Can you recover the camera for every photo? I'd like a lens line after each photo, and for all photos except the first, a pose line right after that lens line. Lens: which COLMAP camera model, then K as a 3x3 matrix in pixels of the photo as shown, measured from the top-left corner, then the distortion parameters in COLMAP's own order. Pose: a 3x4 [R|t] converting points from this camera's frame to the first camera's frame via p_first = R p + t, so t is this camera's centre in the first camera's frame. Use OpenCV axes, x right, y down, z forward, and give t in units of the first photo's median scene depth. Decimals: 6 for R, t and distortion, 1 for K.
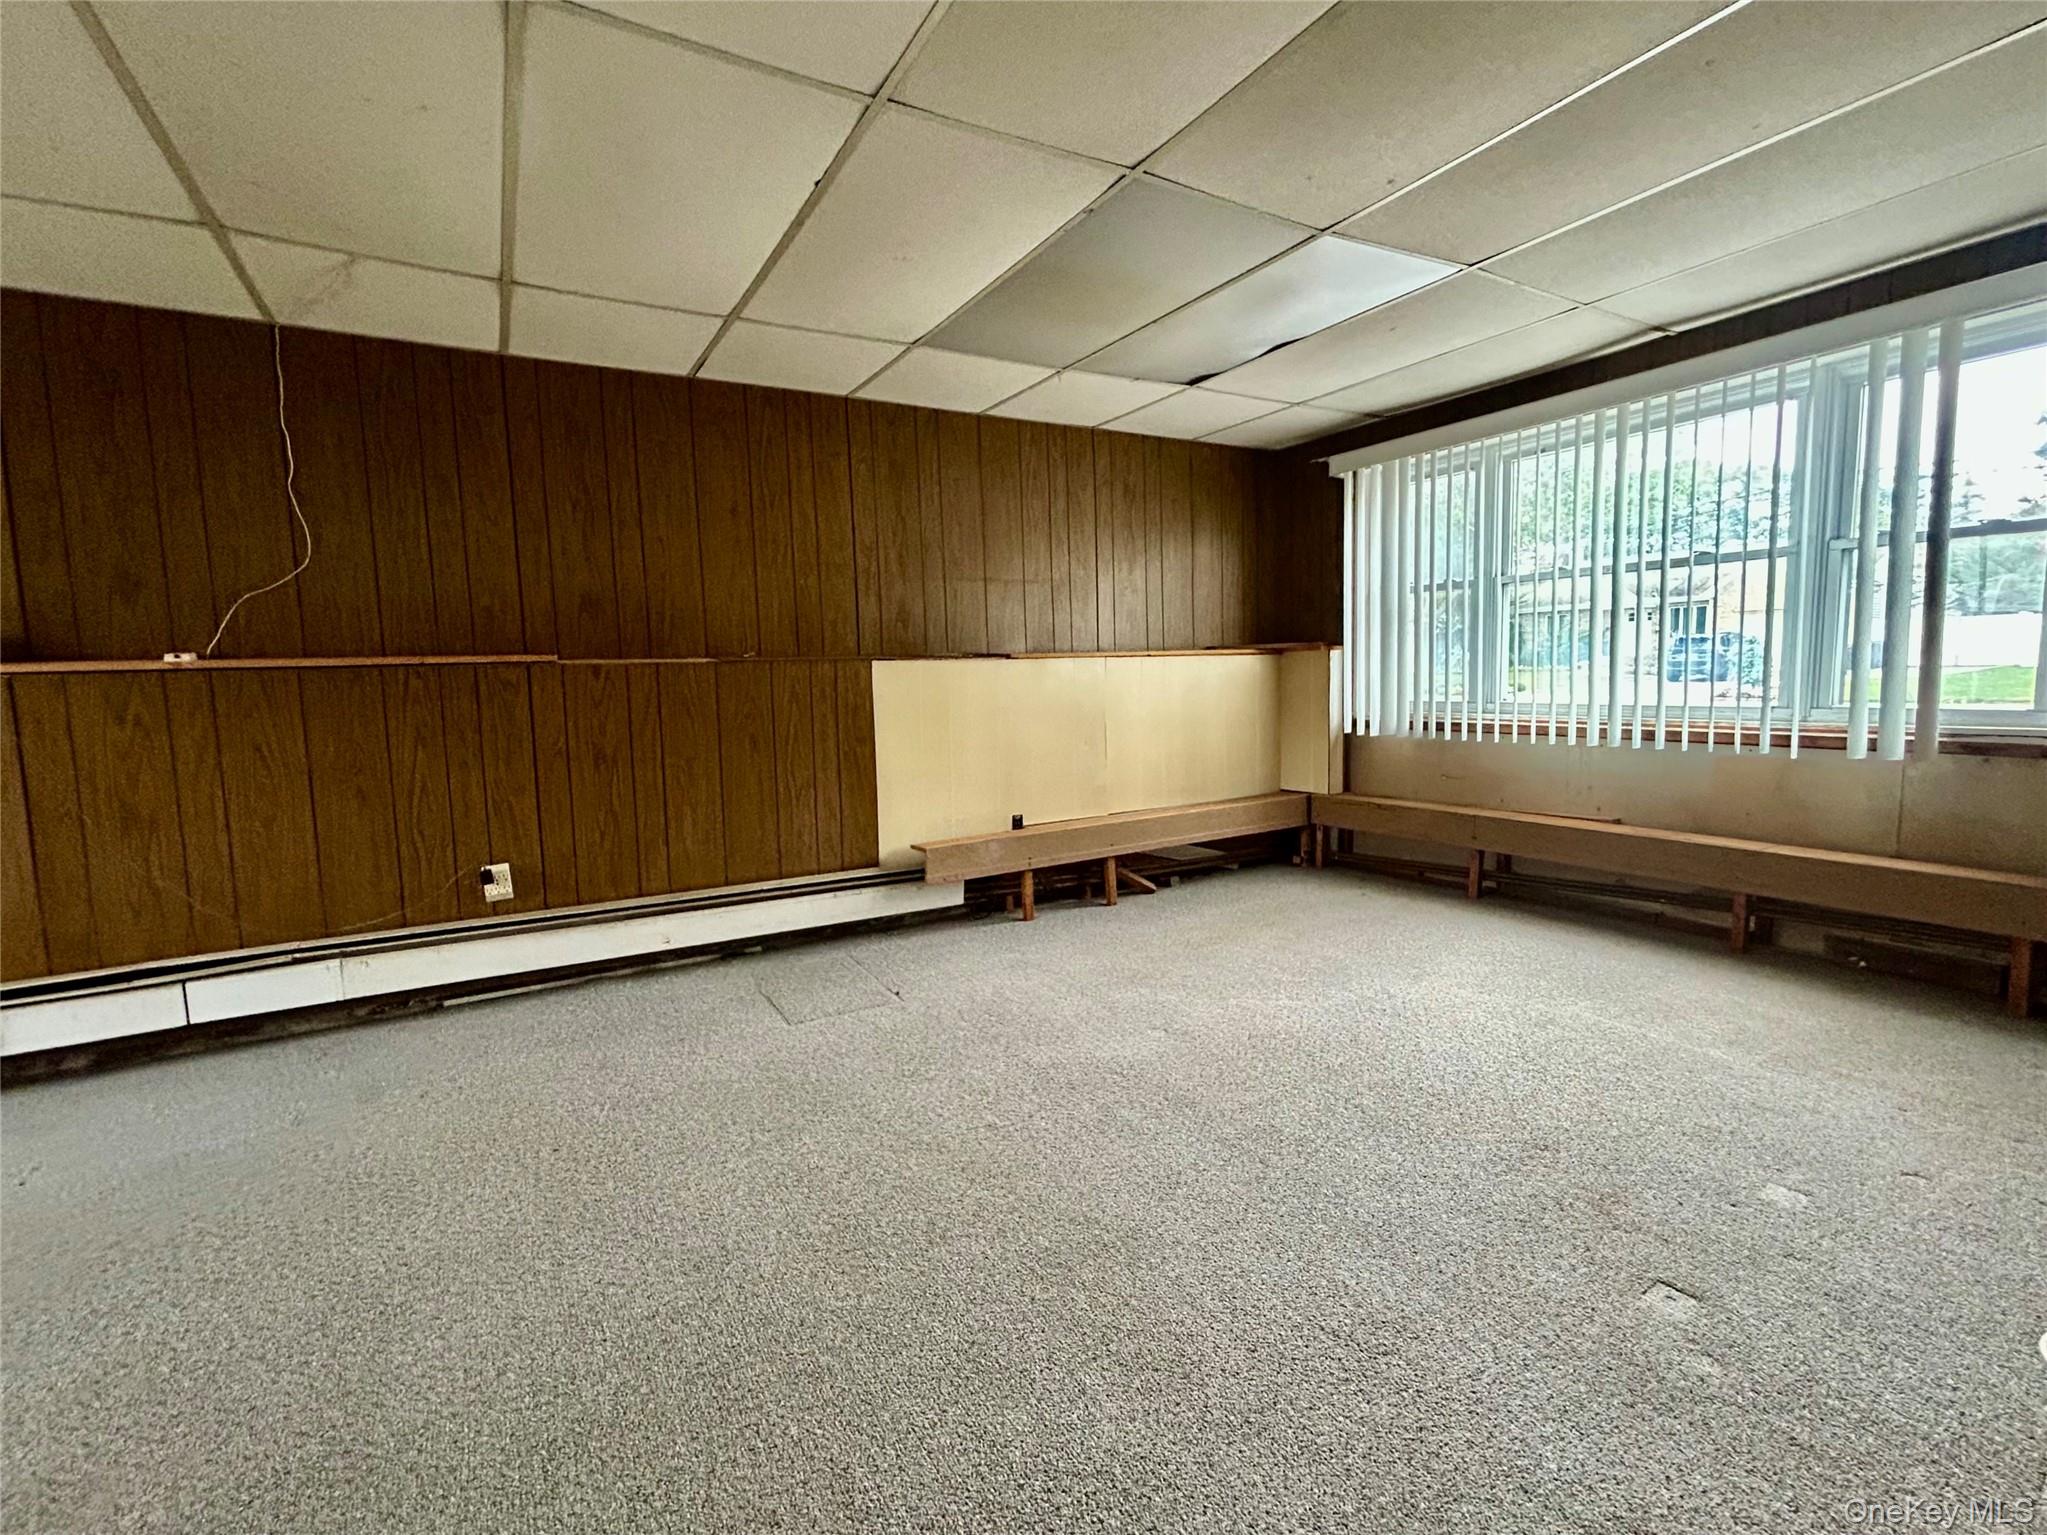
lens RADIAL K [[884.1, 0, 1056.9], [0, 884.1, 775.3], [0, 0, 1]] dist [-0.000979, 0.000007]
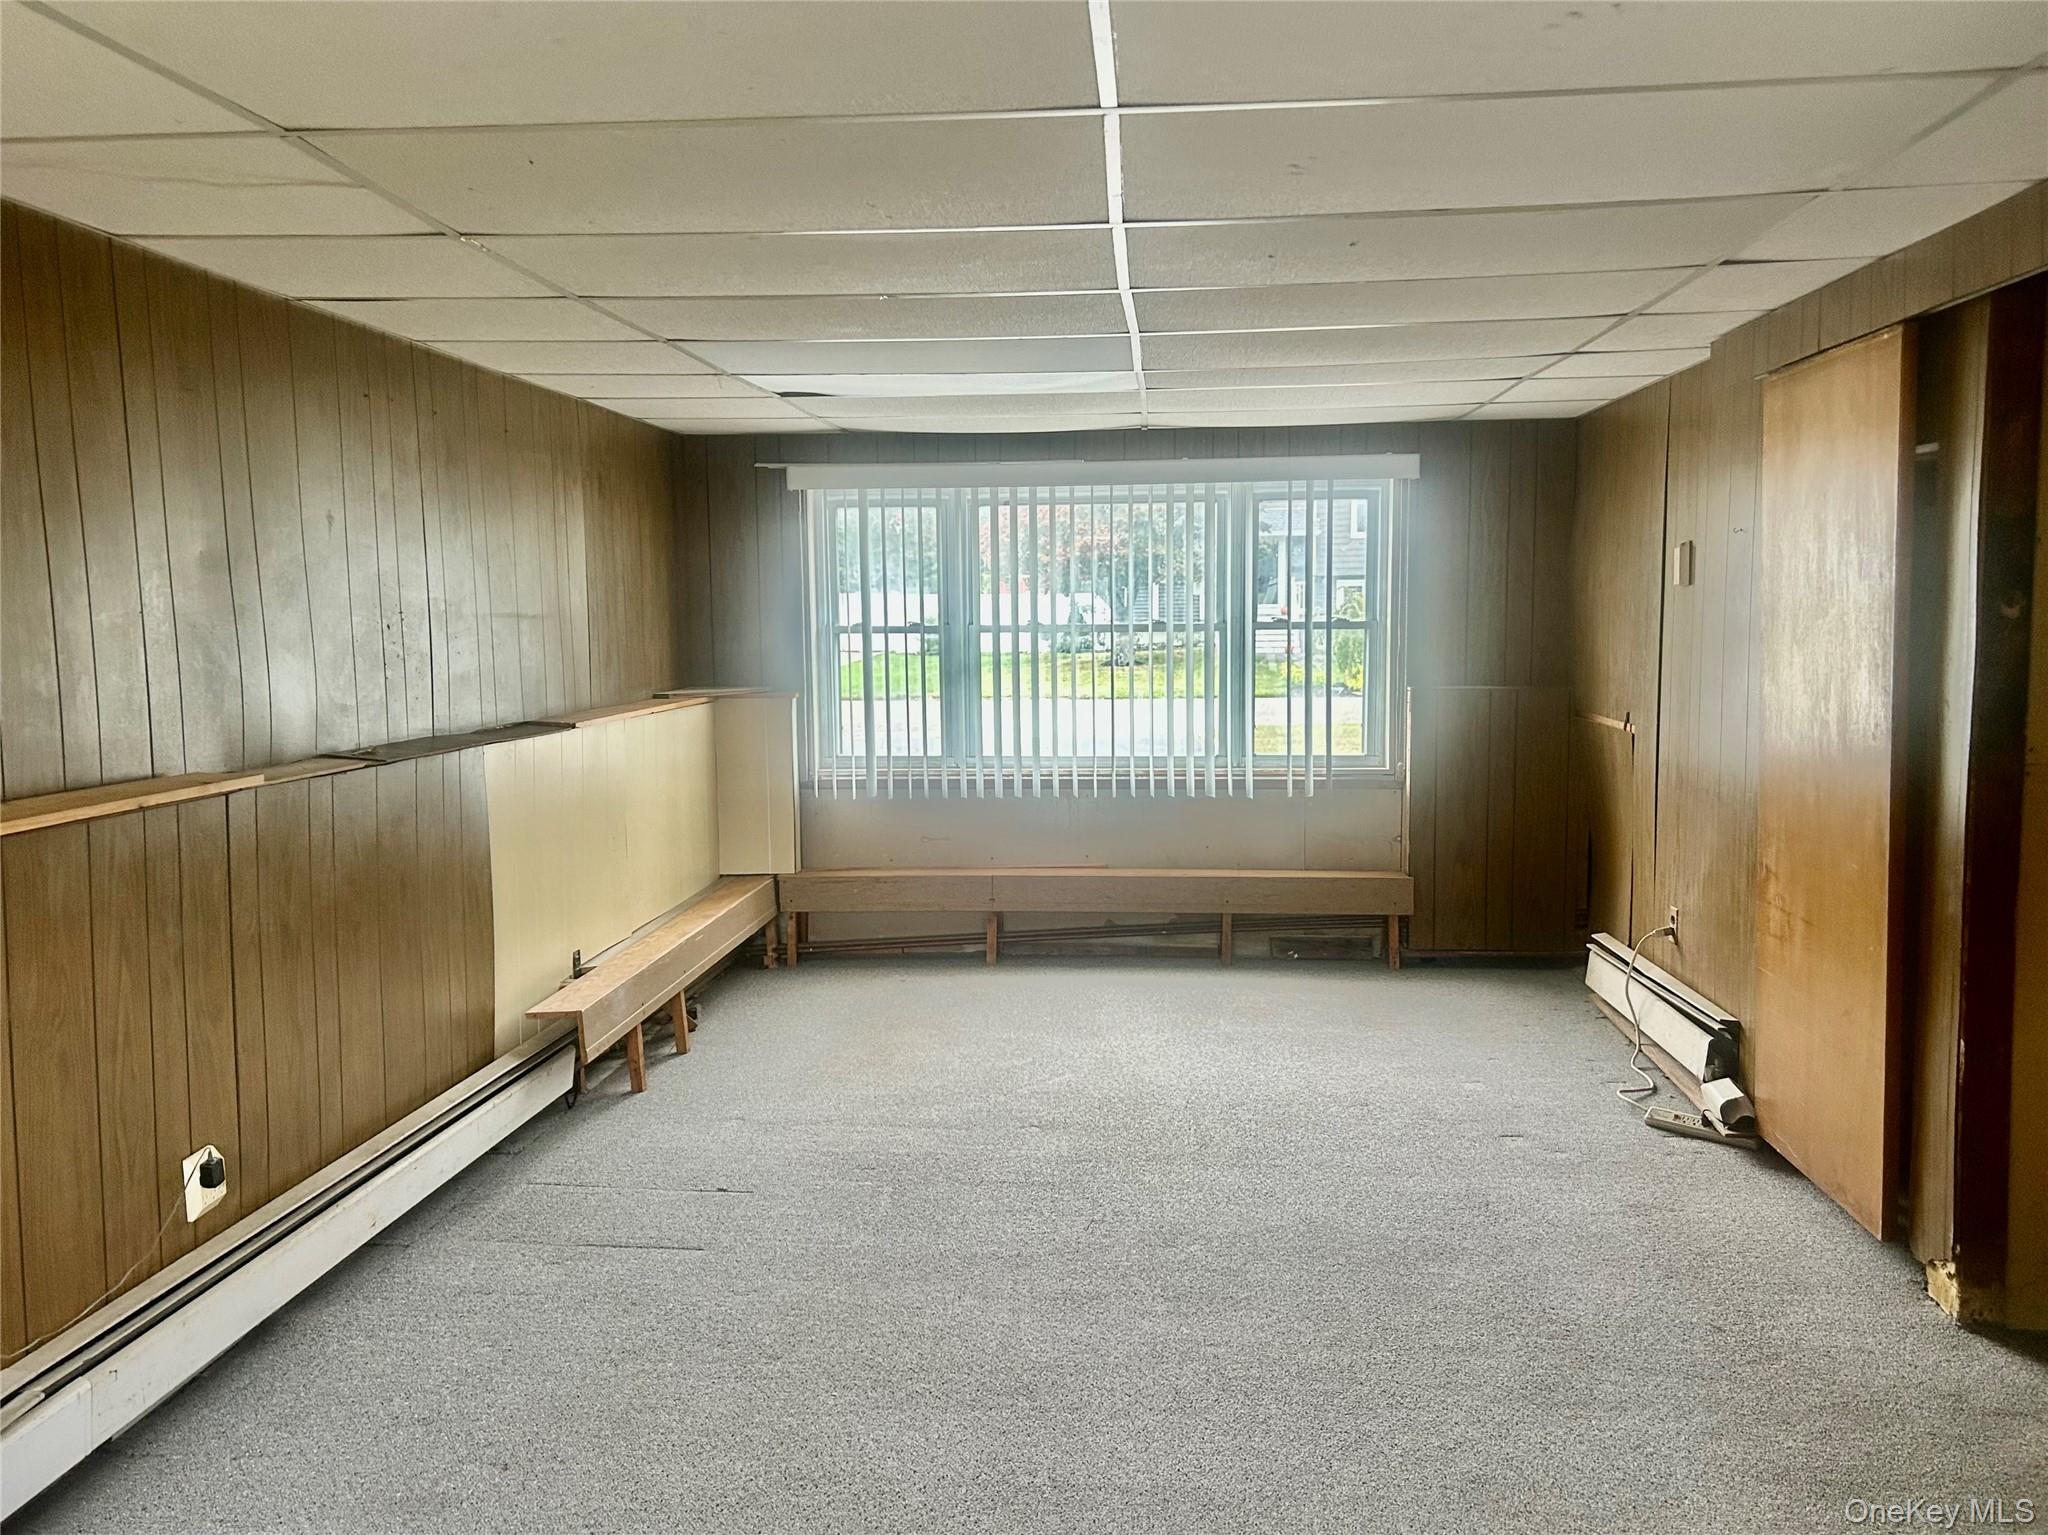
lens RADIAL K [[1537.9, 0, 1024.0], [0, 1537.9, 767.5], [0, 0, 1]] dist [0.064057, -0.000852]
pose [[0.603811, -0.057095, 0.795080, -0.846970], [0.086982, 0.996195, 0.005480, -0.079777], [-0.792368, 0.065849, 0.606480, -0.033594]]
